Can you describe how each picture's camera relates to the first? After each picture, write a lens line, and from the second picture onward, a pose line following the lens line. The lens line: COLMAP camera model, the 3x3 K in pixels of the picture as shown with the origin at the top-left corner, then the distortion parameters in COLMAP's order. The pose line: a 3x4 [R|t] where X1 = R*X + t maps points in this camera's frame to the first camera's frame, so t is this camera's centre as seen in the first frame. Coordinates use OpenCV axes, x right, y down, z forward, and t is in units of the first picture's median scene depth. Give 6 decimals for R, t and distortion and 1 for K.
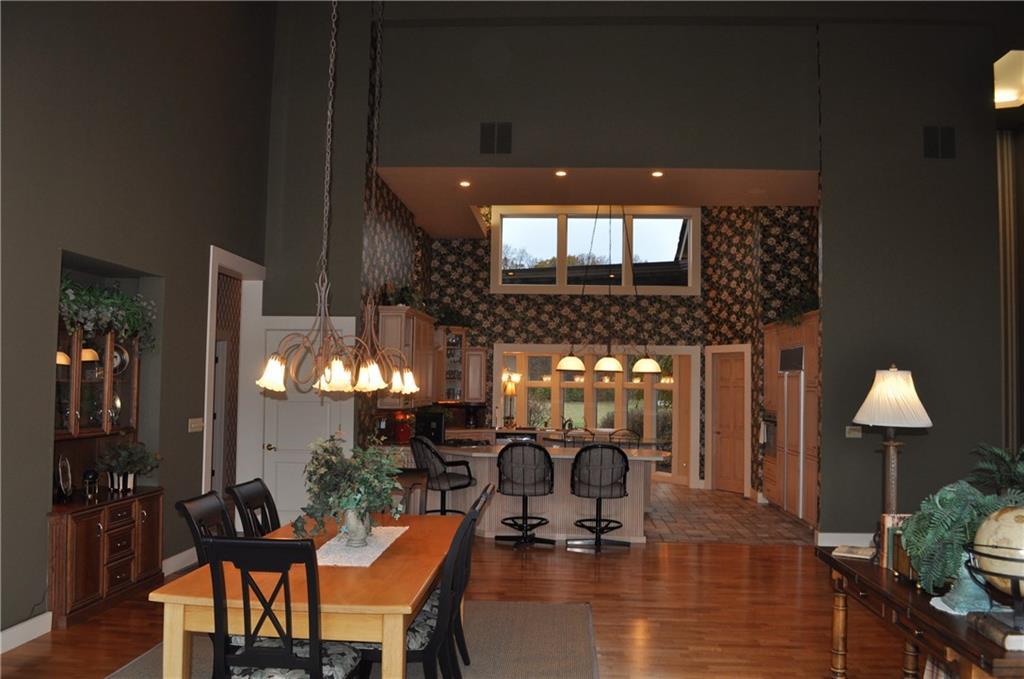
lens RADIAL K [[807.1, 0, 510.7], [0, 807.1, 344.7], [0, 0, 1]] dist [-0.056666, -0.012155]
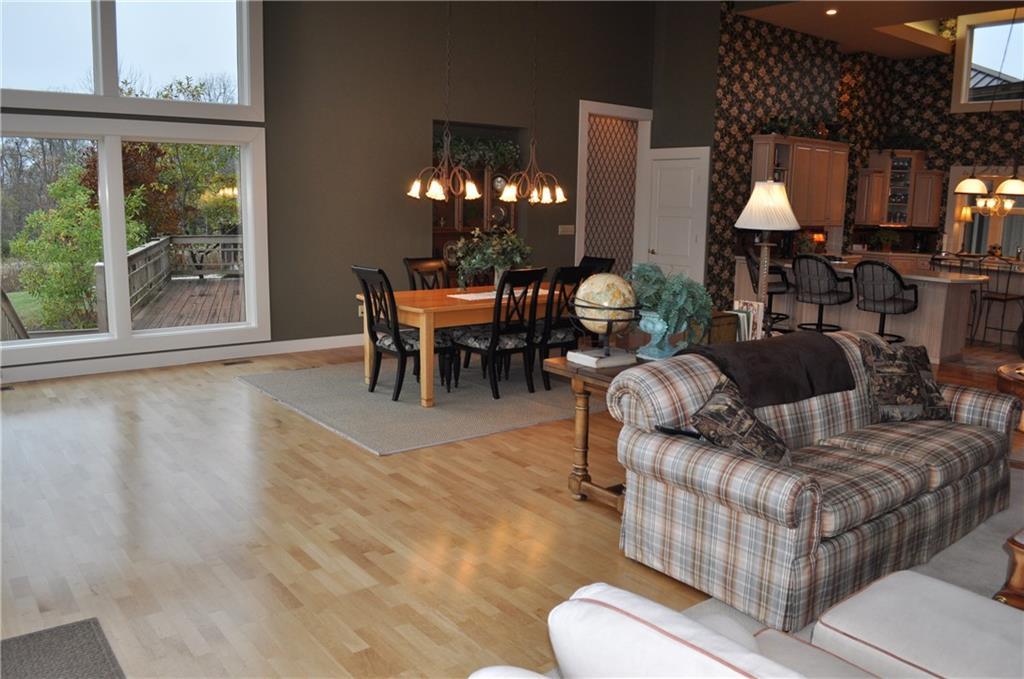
lens RADIAL K [[807.1, 0, 514.7], [0, 807.1, 342.1], [0, 0, 1]] dist [-0.056666, -0.012155]
pose [[0.665989, 0.127969, -0.734903, 0.351746], [0.026376, 0.980520, 0.194641, 0.006986], [0.745495, -0.149013, 0.649640, -0.028386]]
